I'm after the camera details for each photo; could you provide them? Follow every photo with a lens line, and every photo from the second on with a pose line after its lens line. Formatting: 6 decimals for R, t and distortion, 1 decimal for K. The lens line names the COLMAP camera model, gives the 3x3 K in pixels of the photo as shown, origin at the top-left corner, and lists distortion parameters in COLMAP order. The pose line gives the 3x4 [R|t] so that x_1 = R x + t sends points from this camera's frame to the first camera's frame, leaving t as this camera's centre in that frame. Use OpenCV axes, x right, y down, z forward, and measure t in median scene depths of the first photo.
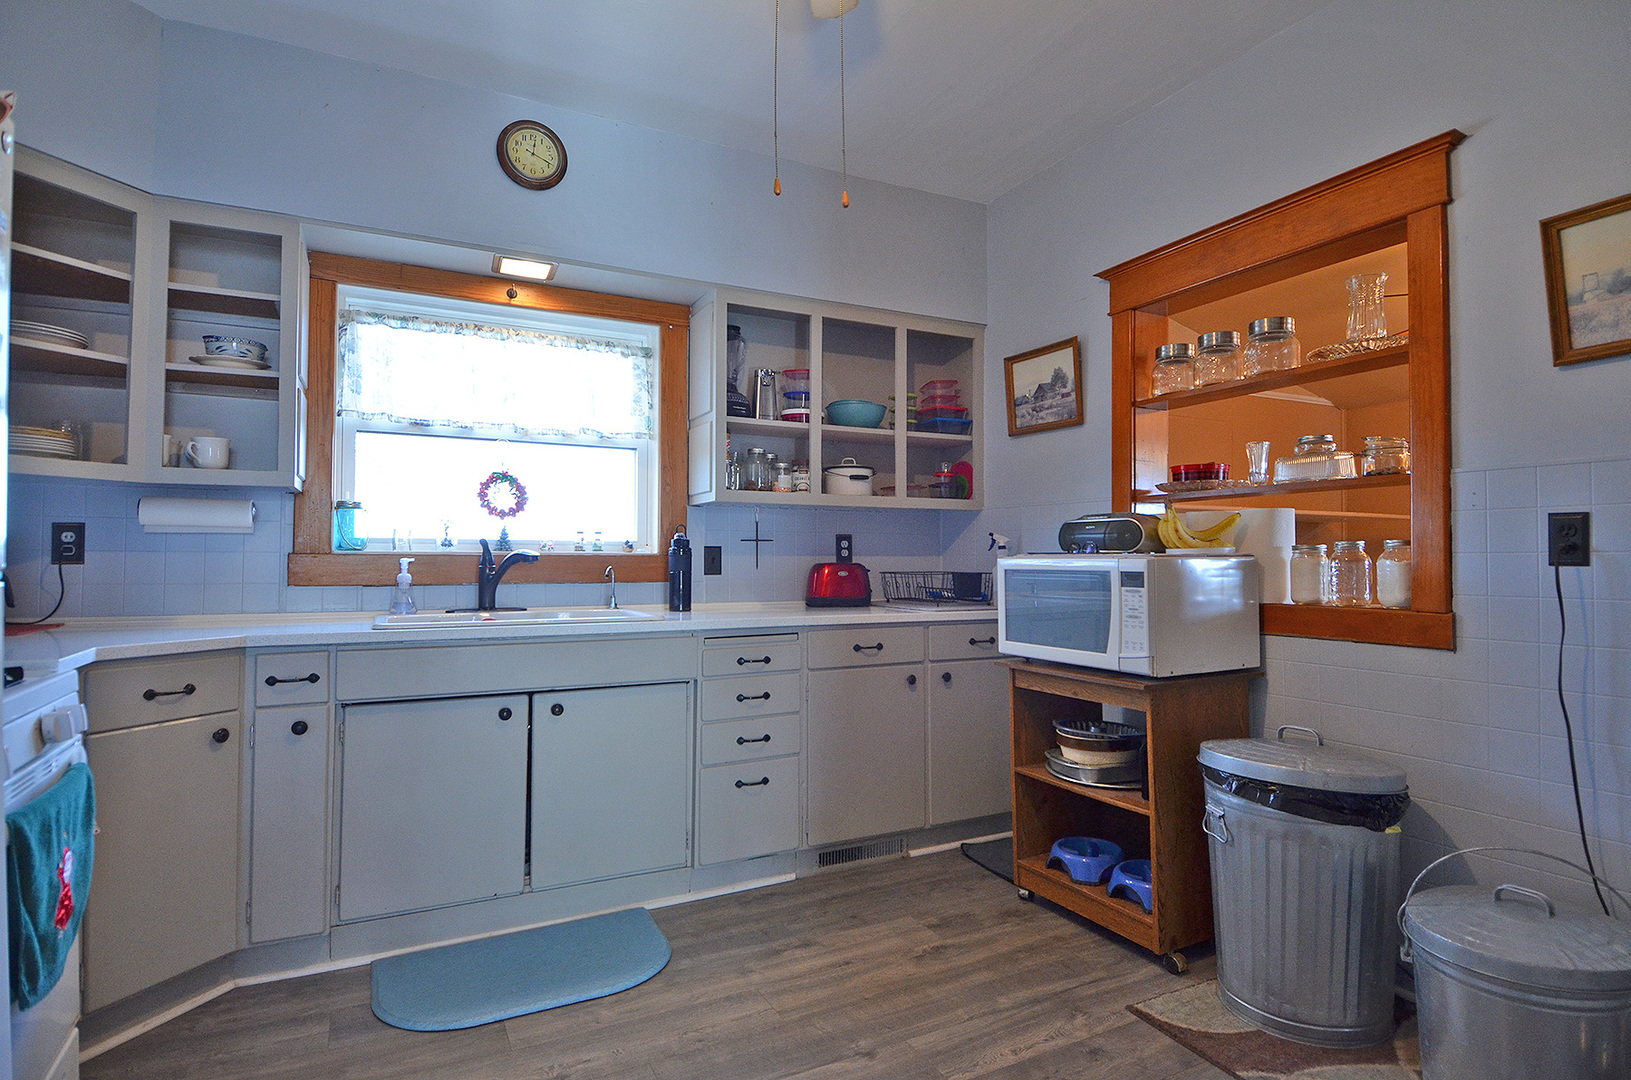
lens RADIAL K [[853.3, 0, 818.2], [0, 853.3, 536.1], [0, 0, 1]] dist [0.054517, -0.054782]
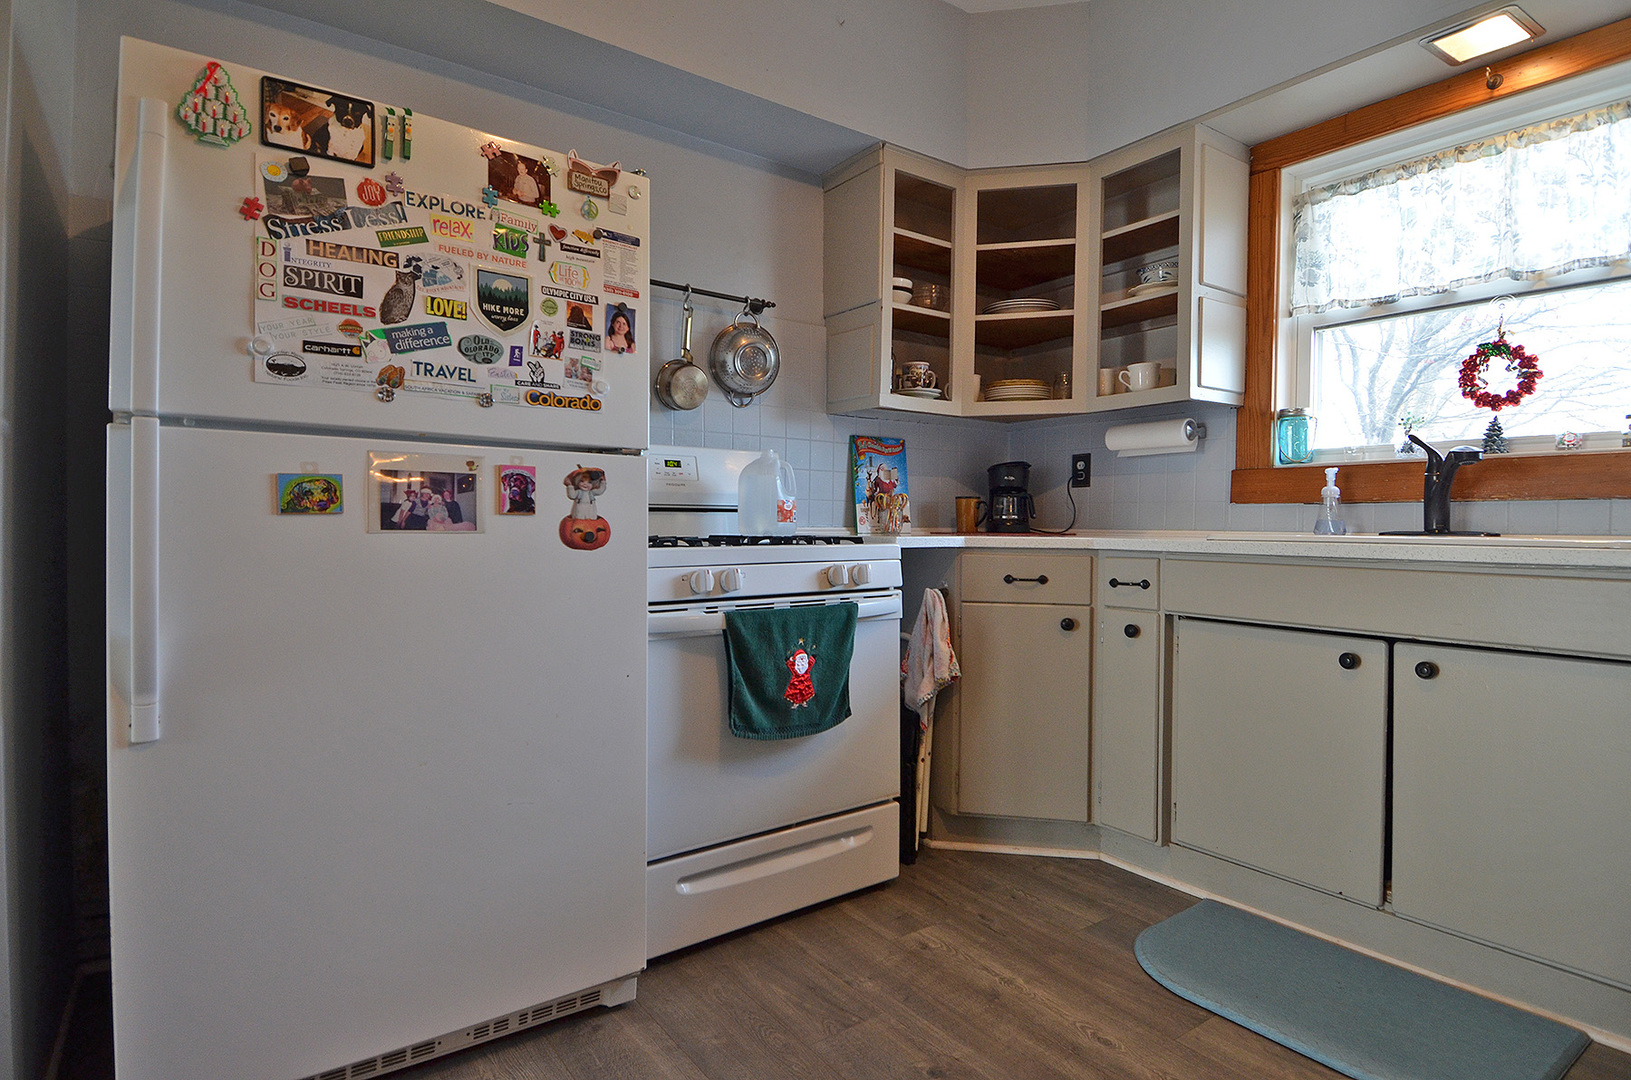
lens RADIAL K [[853.3, 0, 818.2], [0, 853.3, 536.1], [0, 0, 1]] dist [0.054517, -0.054782]
pose [[0.146413, 0.011779, -0.989153, 0.277761], [0.020909, 0.999669, 0.014999, 0.068797], [0.989003, -0.022878, 0.146118, 0.387659]]
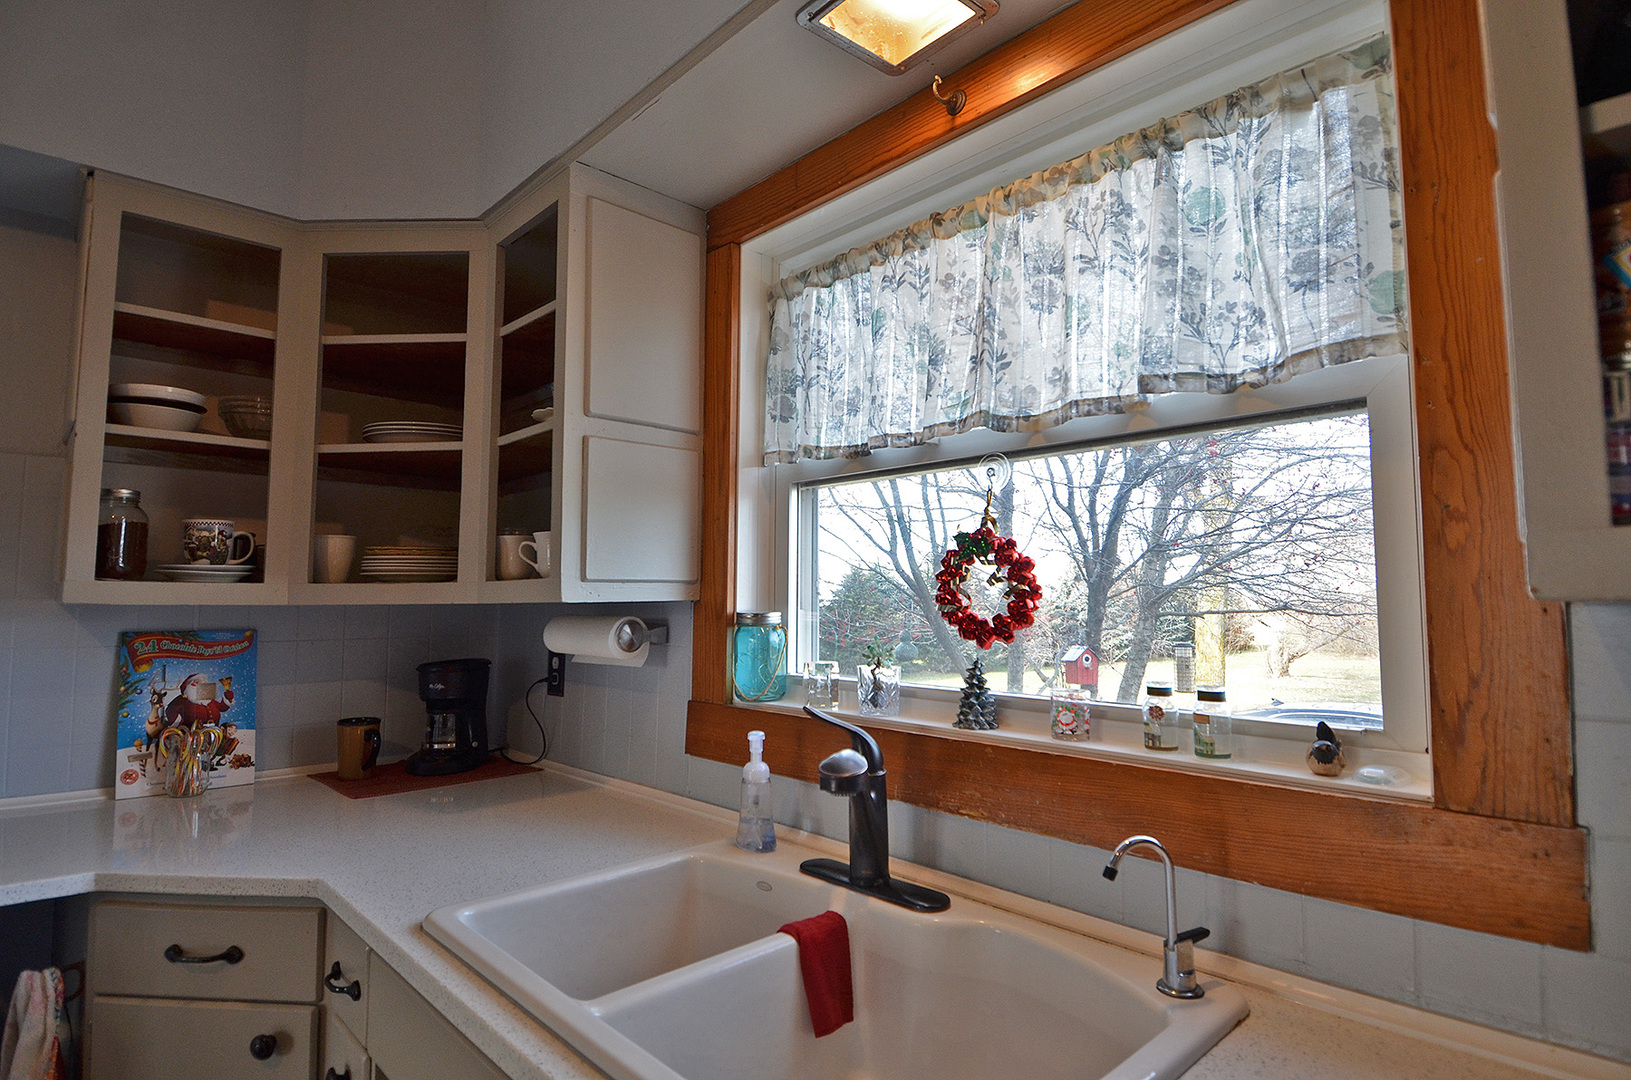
lens RADIAL K [[853.3, 0, 818.2], [0, 853.3, 536.1], [0, 0, 1]] dist [0.054517, -0.054782]
pose [[0.281830, -0.077930, -0.956294, 0.007970], [0.027047, 0.996945, -0.073271, -0.049157], [0.959083, -0.005215, 0.283077, 0.900977]]
